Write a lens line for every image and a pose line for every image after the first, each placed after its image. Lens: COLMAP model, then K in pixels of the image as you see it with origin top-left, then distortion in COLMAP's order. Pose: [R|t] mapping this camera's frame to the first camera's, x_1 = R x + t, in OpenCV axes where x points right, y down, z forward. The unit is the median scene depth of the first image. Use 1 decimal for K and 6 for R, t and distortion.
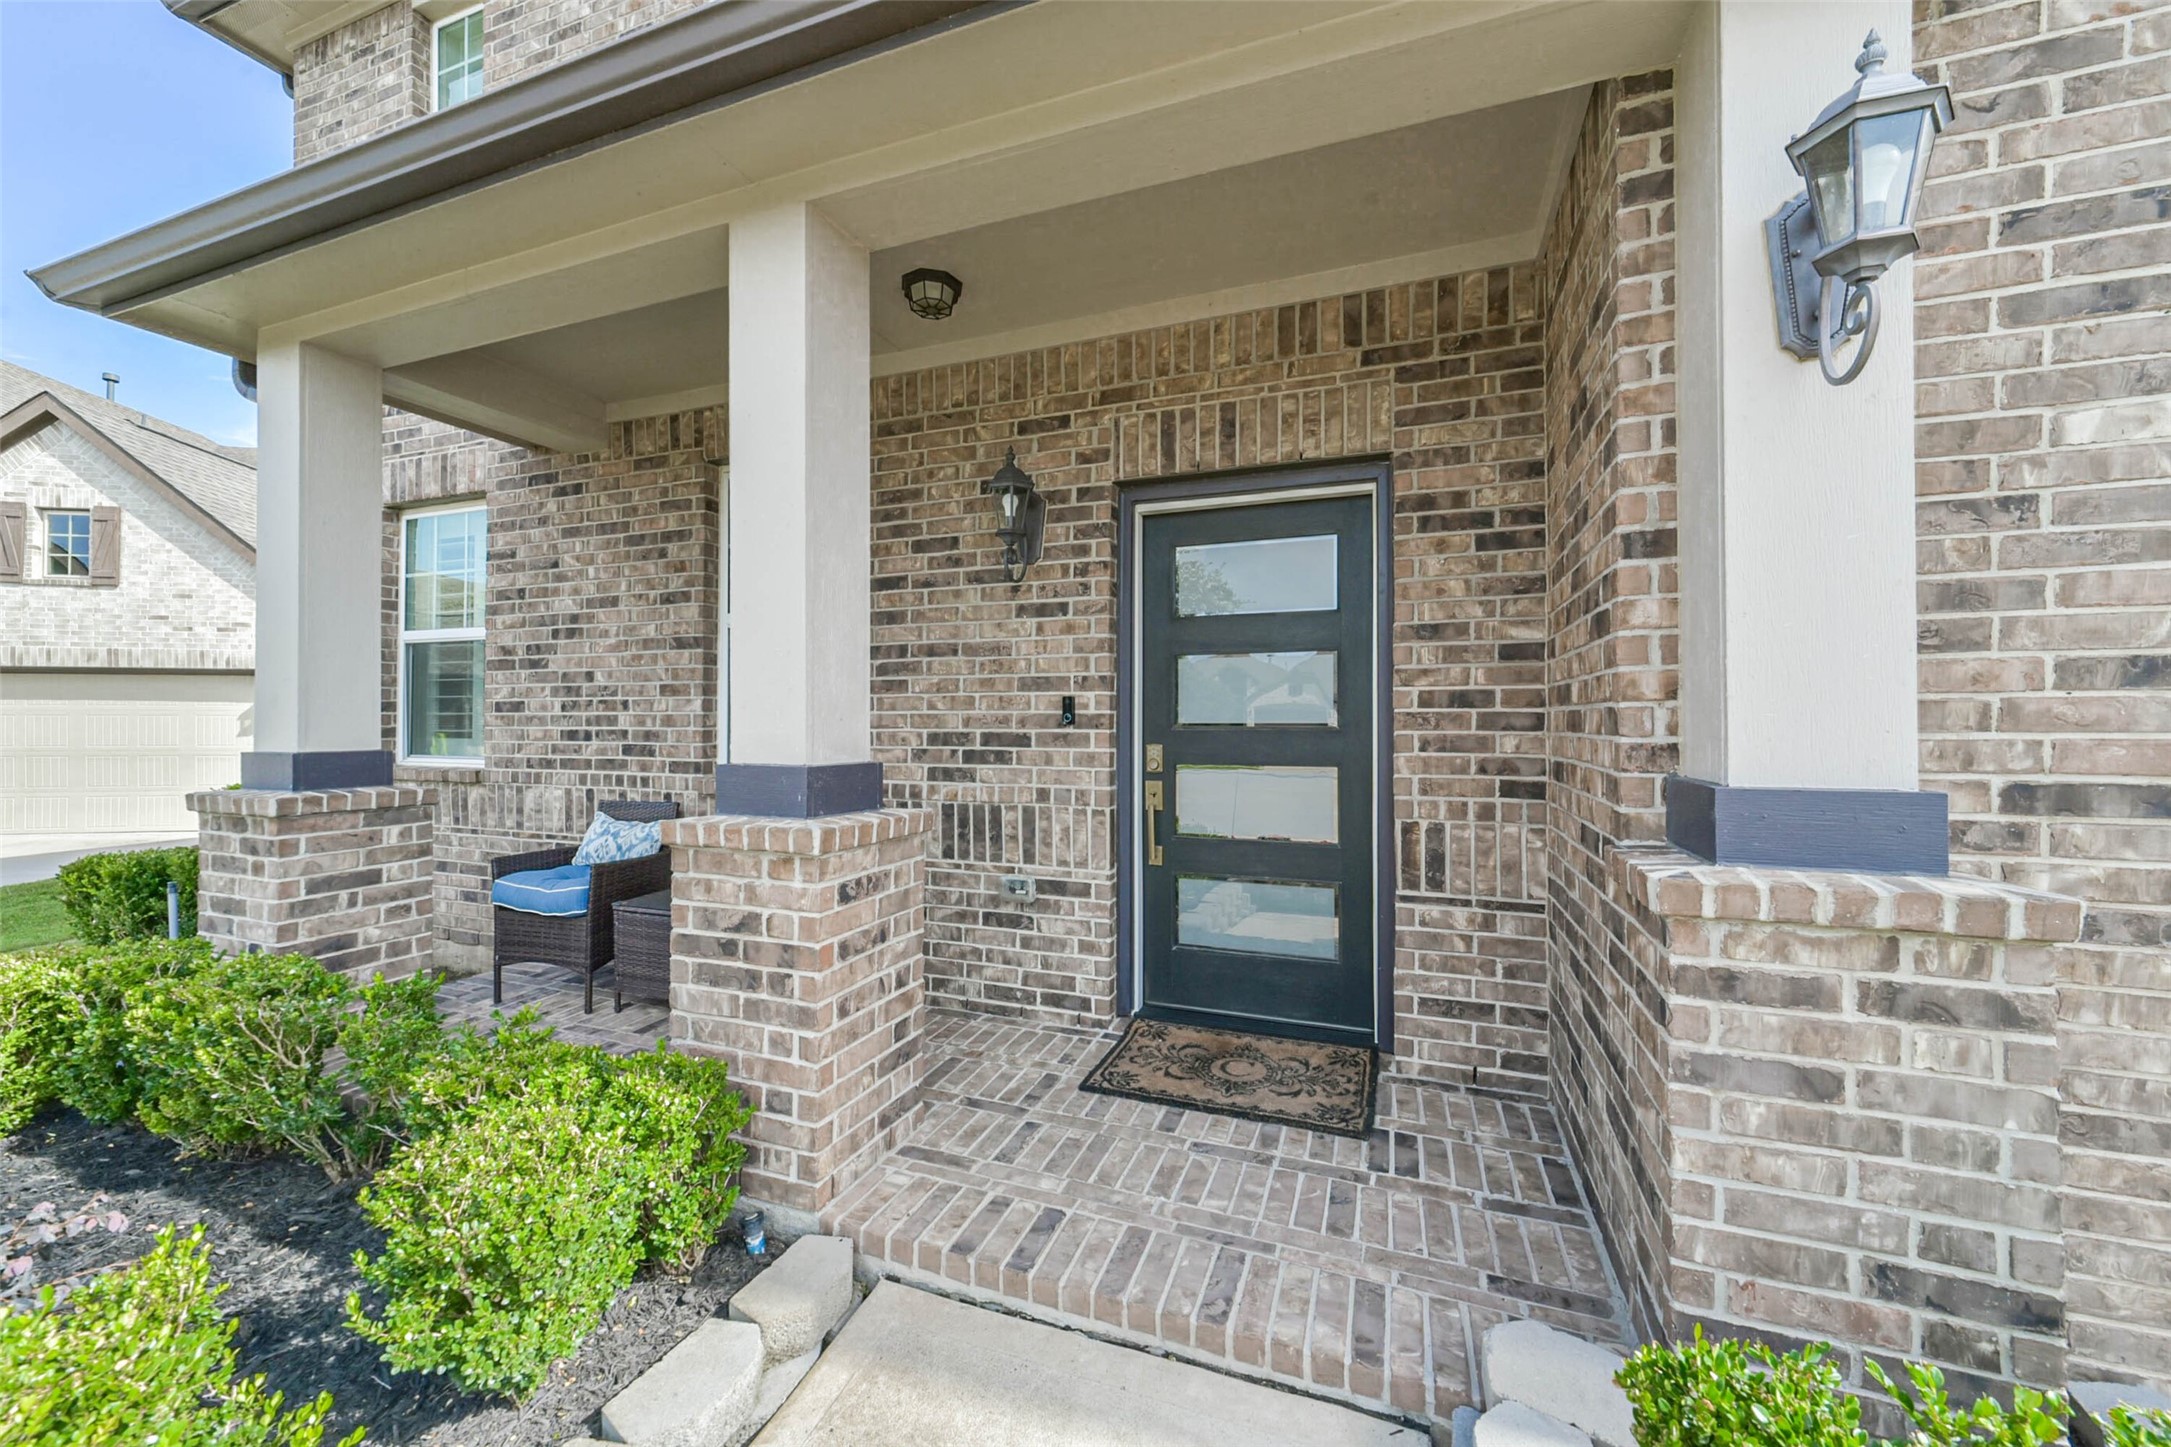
lens RADIAL K [[826.9, 0, 1089.7], [0, 826.9, 716.6], [0, 0, 1]] dist [-0.002436, -0.000231]
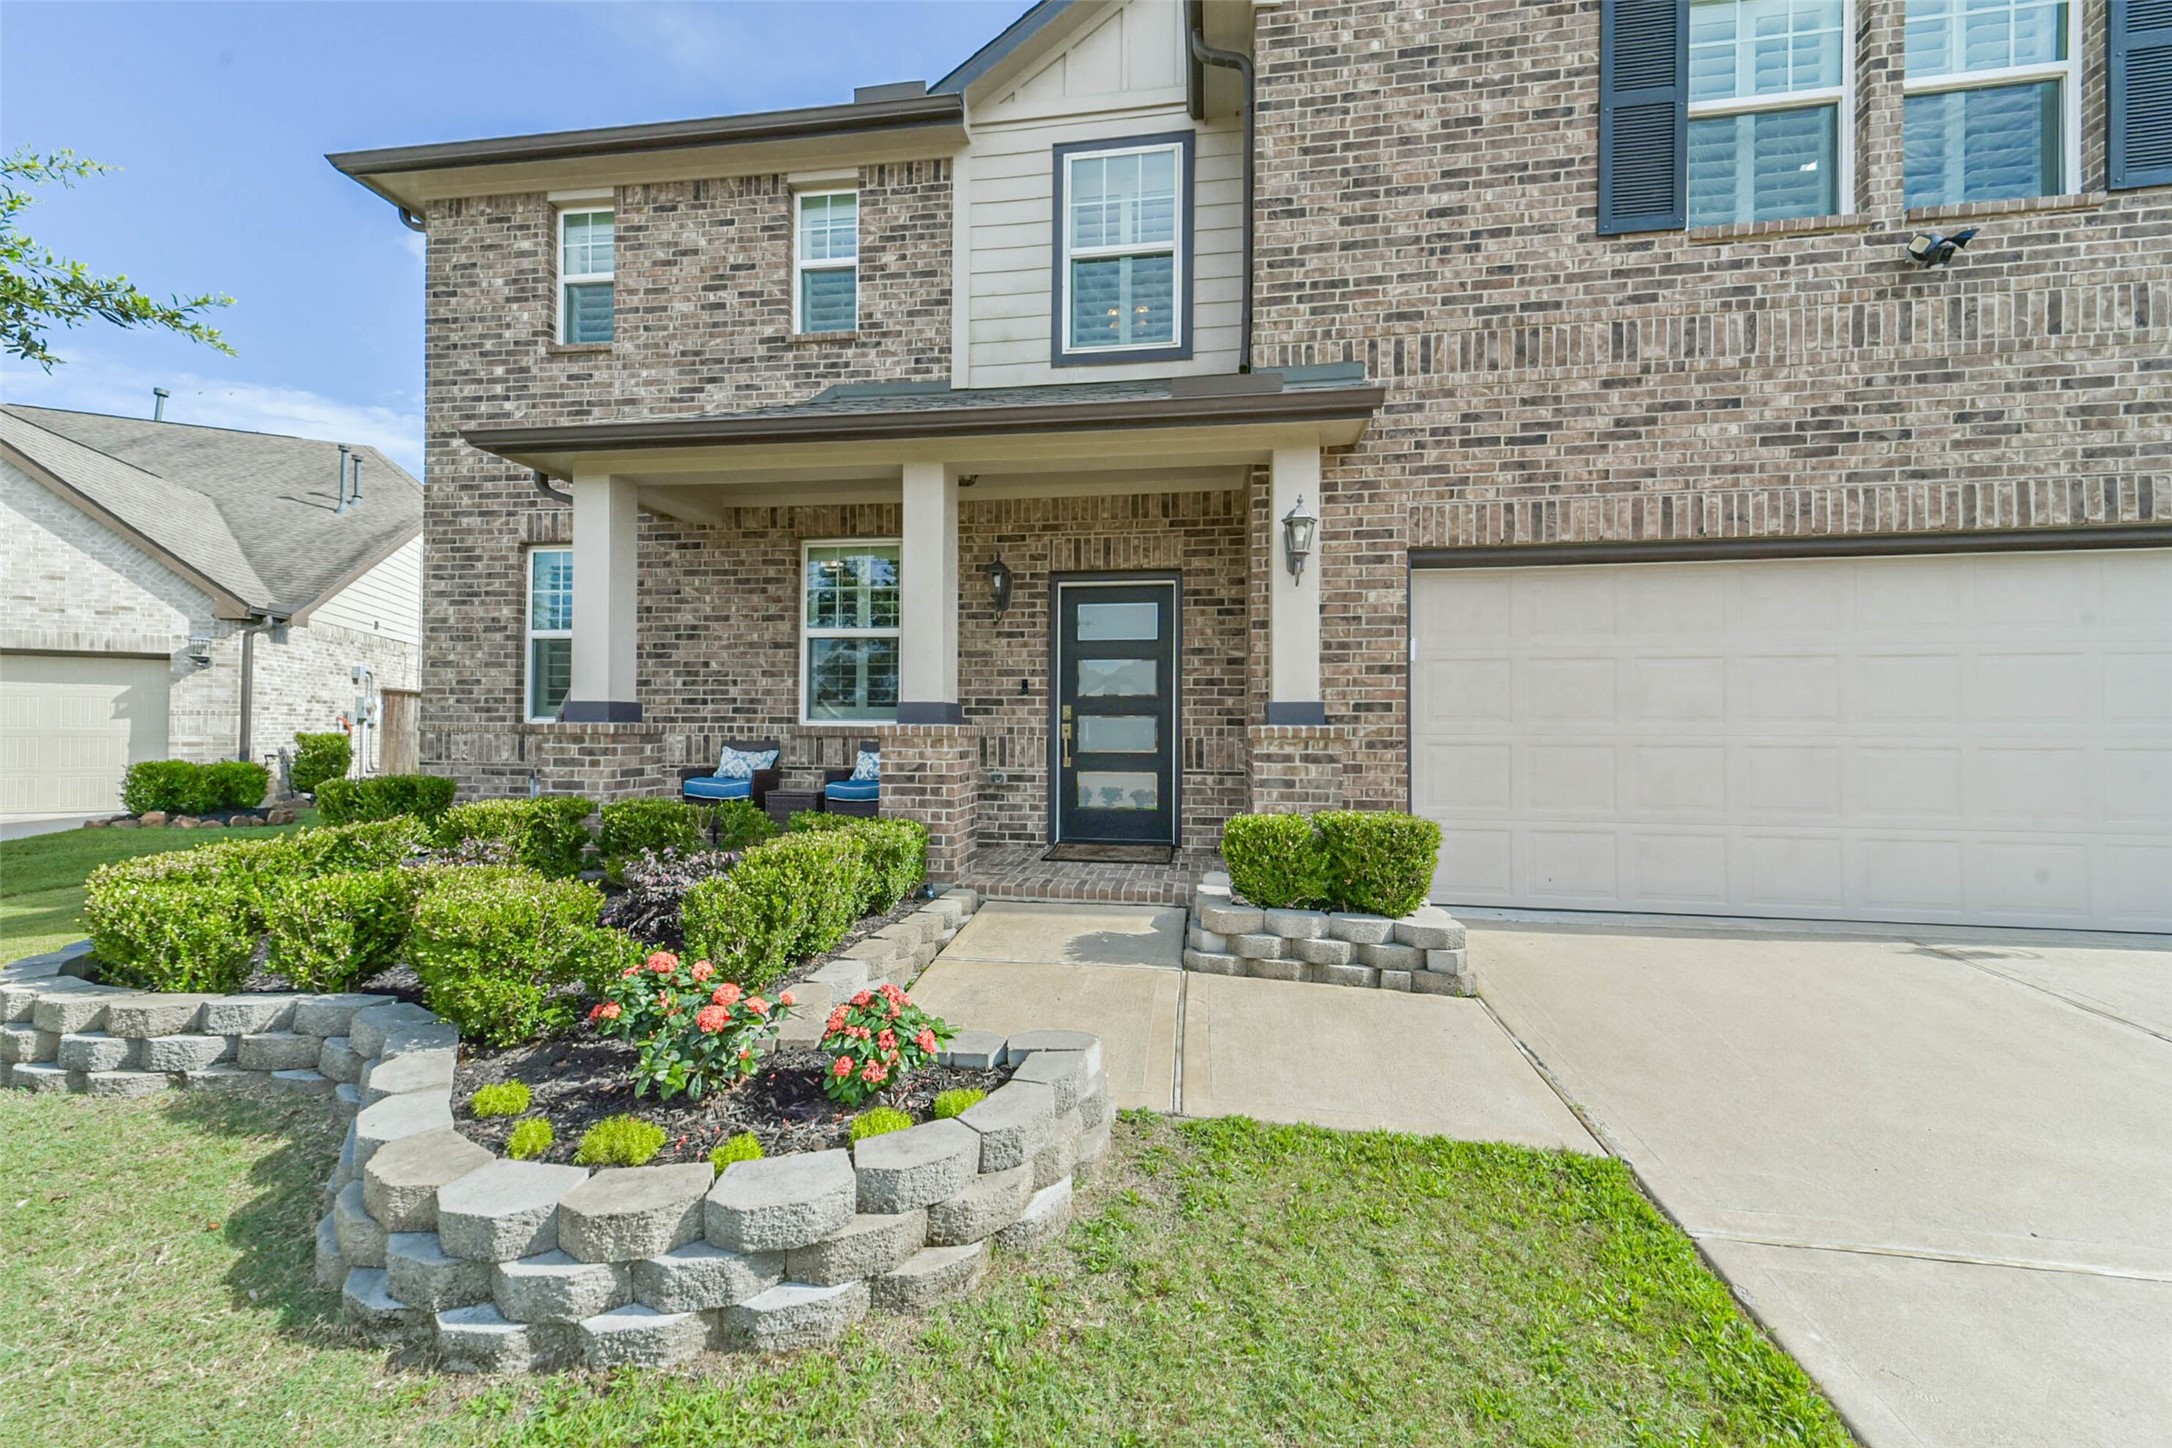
lens RADIAL K [[811.8, 0, 1096.4], [0, 811.8, 716.0], [0, 0, 1]] dist [0.015309, -0.000462]
pose [[0.974537, 0.008374, 0.224072, -0.289416], [-0.006339, 0.999932, -0.009800, 0.079498], [-0.224139, 0.008131, 0.974523, -0.902638]]
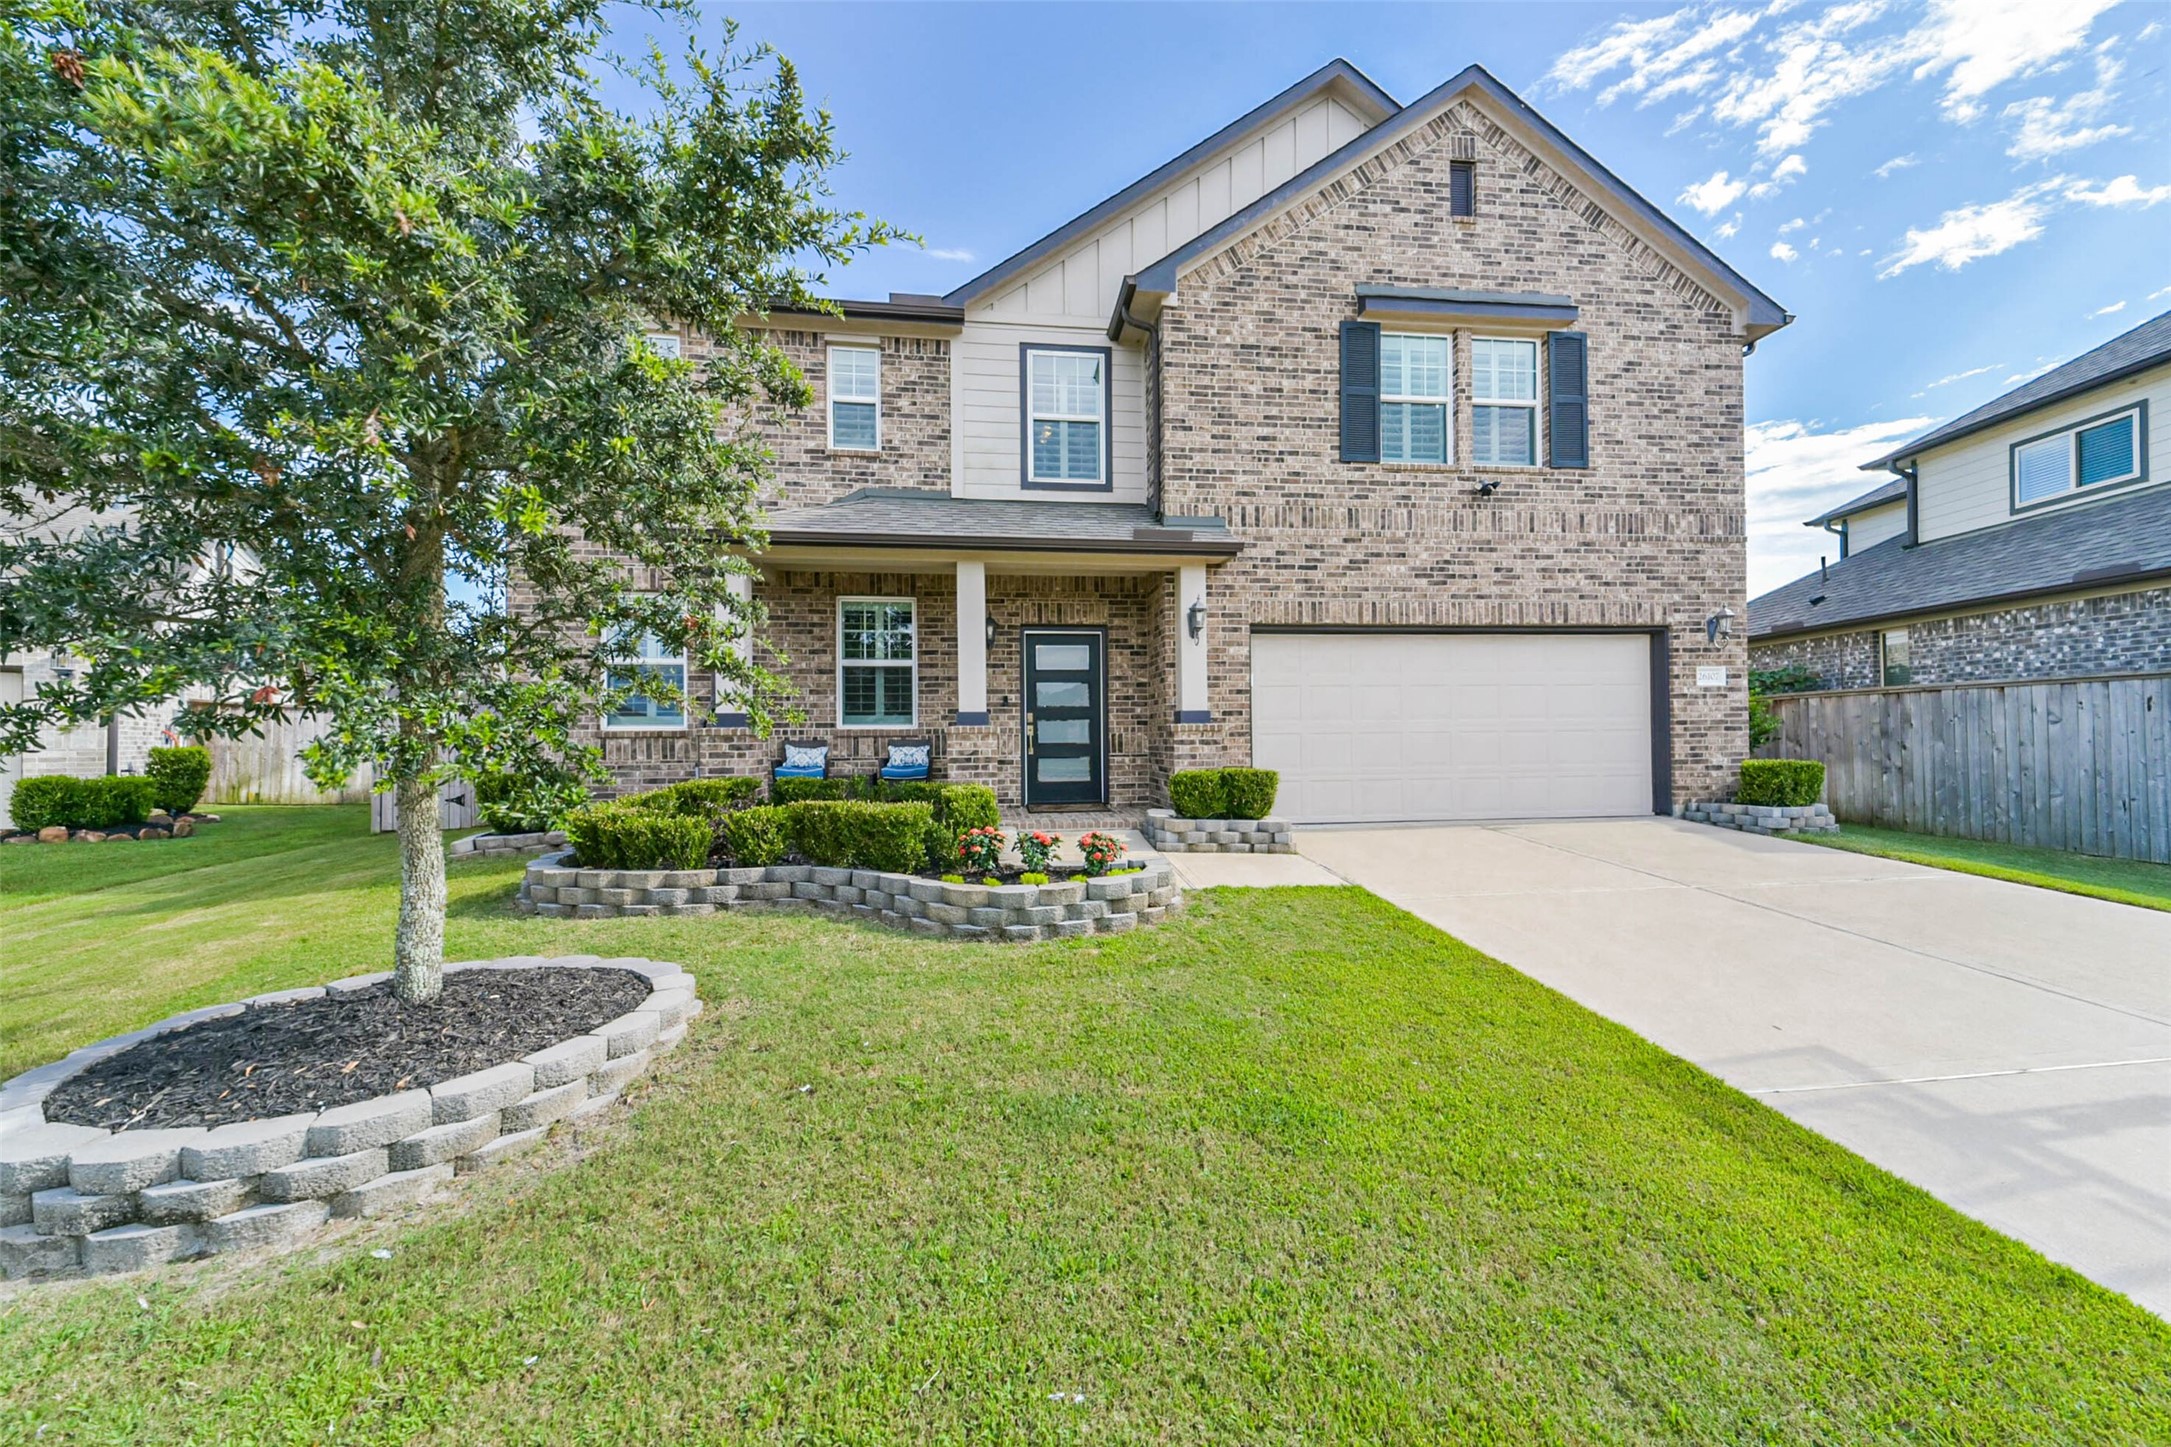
lens RADIAL K [[811.4, 0, 1095.9], [0, 811.4, 715.5], [0, 0, 1]] dist [0.015309, -0.000462]
pose [[0.876802, 0.001909, 0.480848, -1.123123], [0.006877, 0.999840, -0.016510, 0.094000], [-0.480803, 0.017783, 0.876648, -1.663481]]
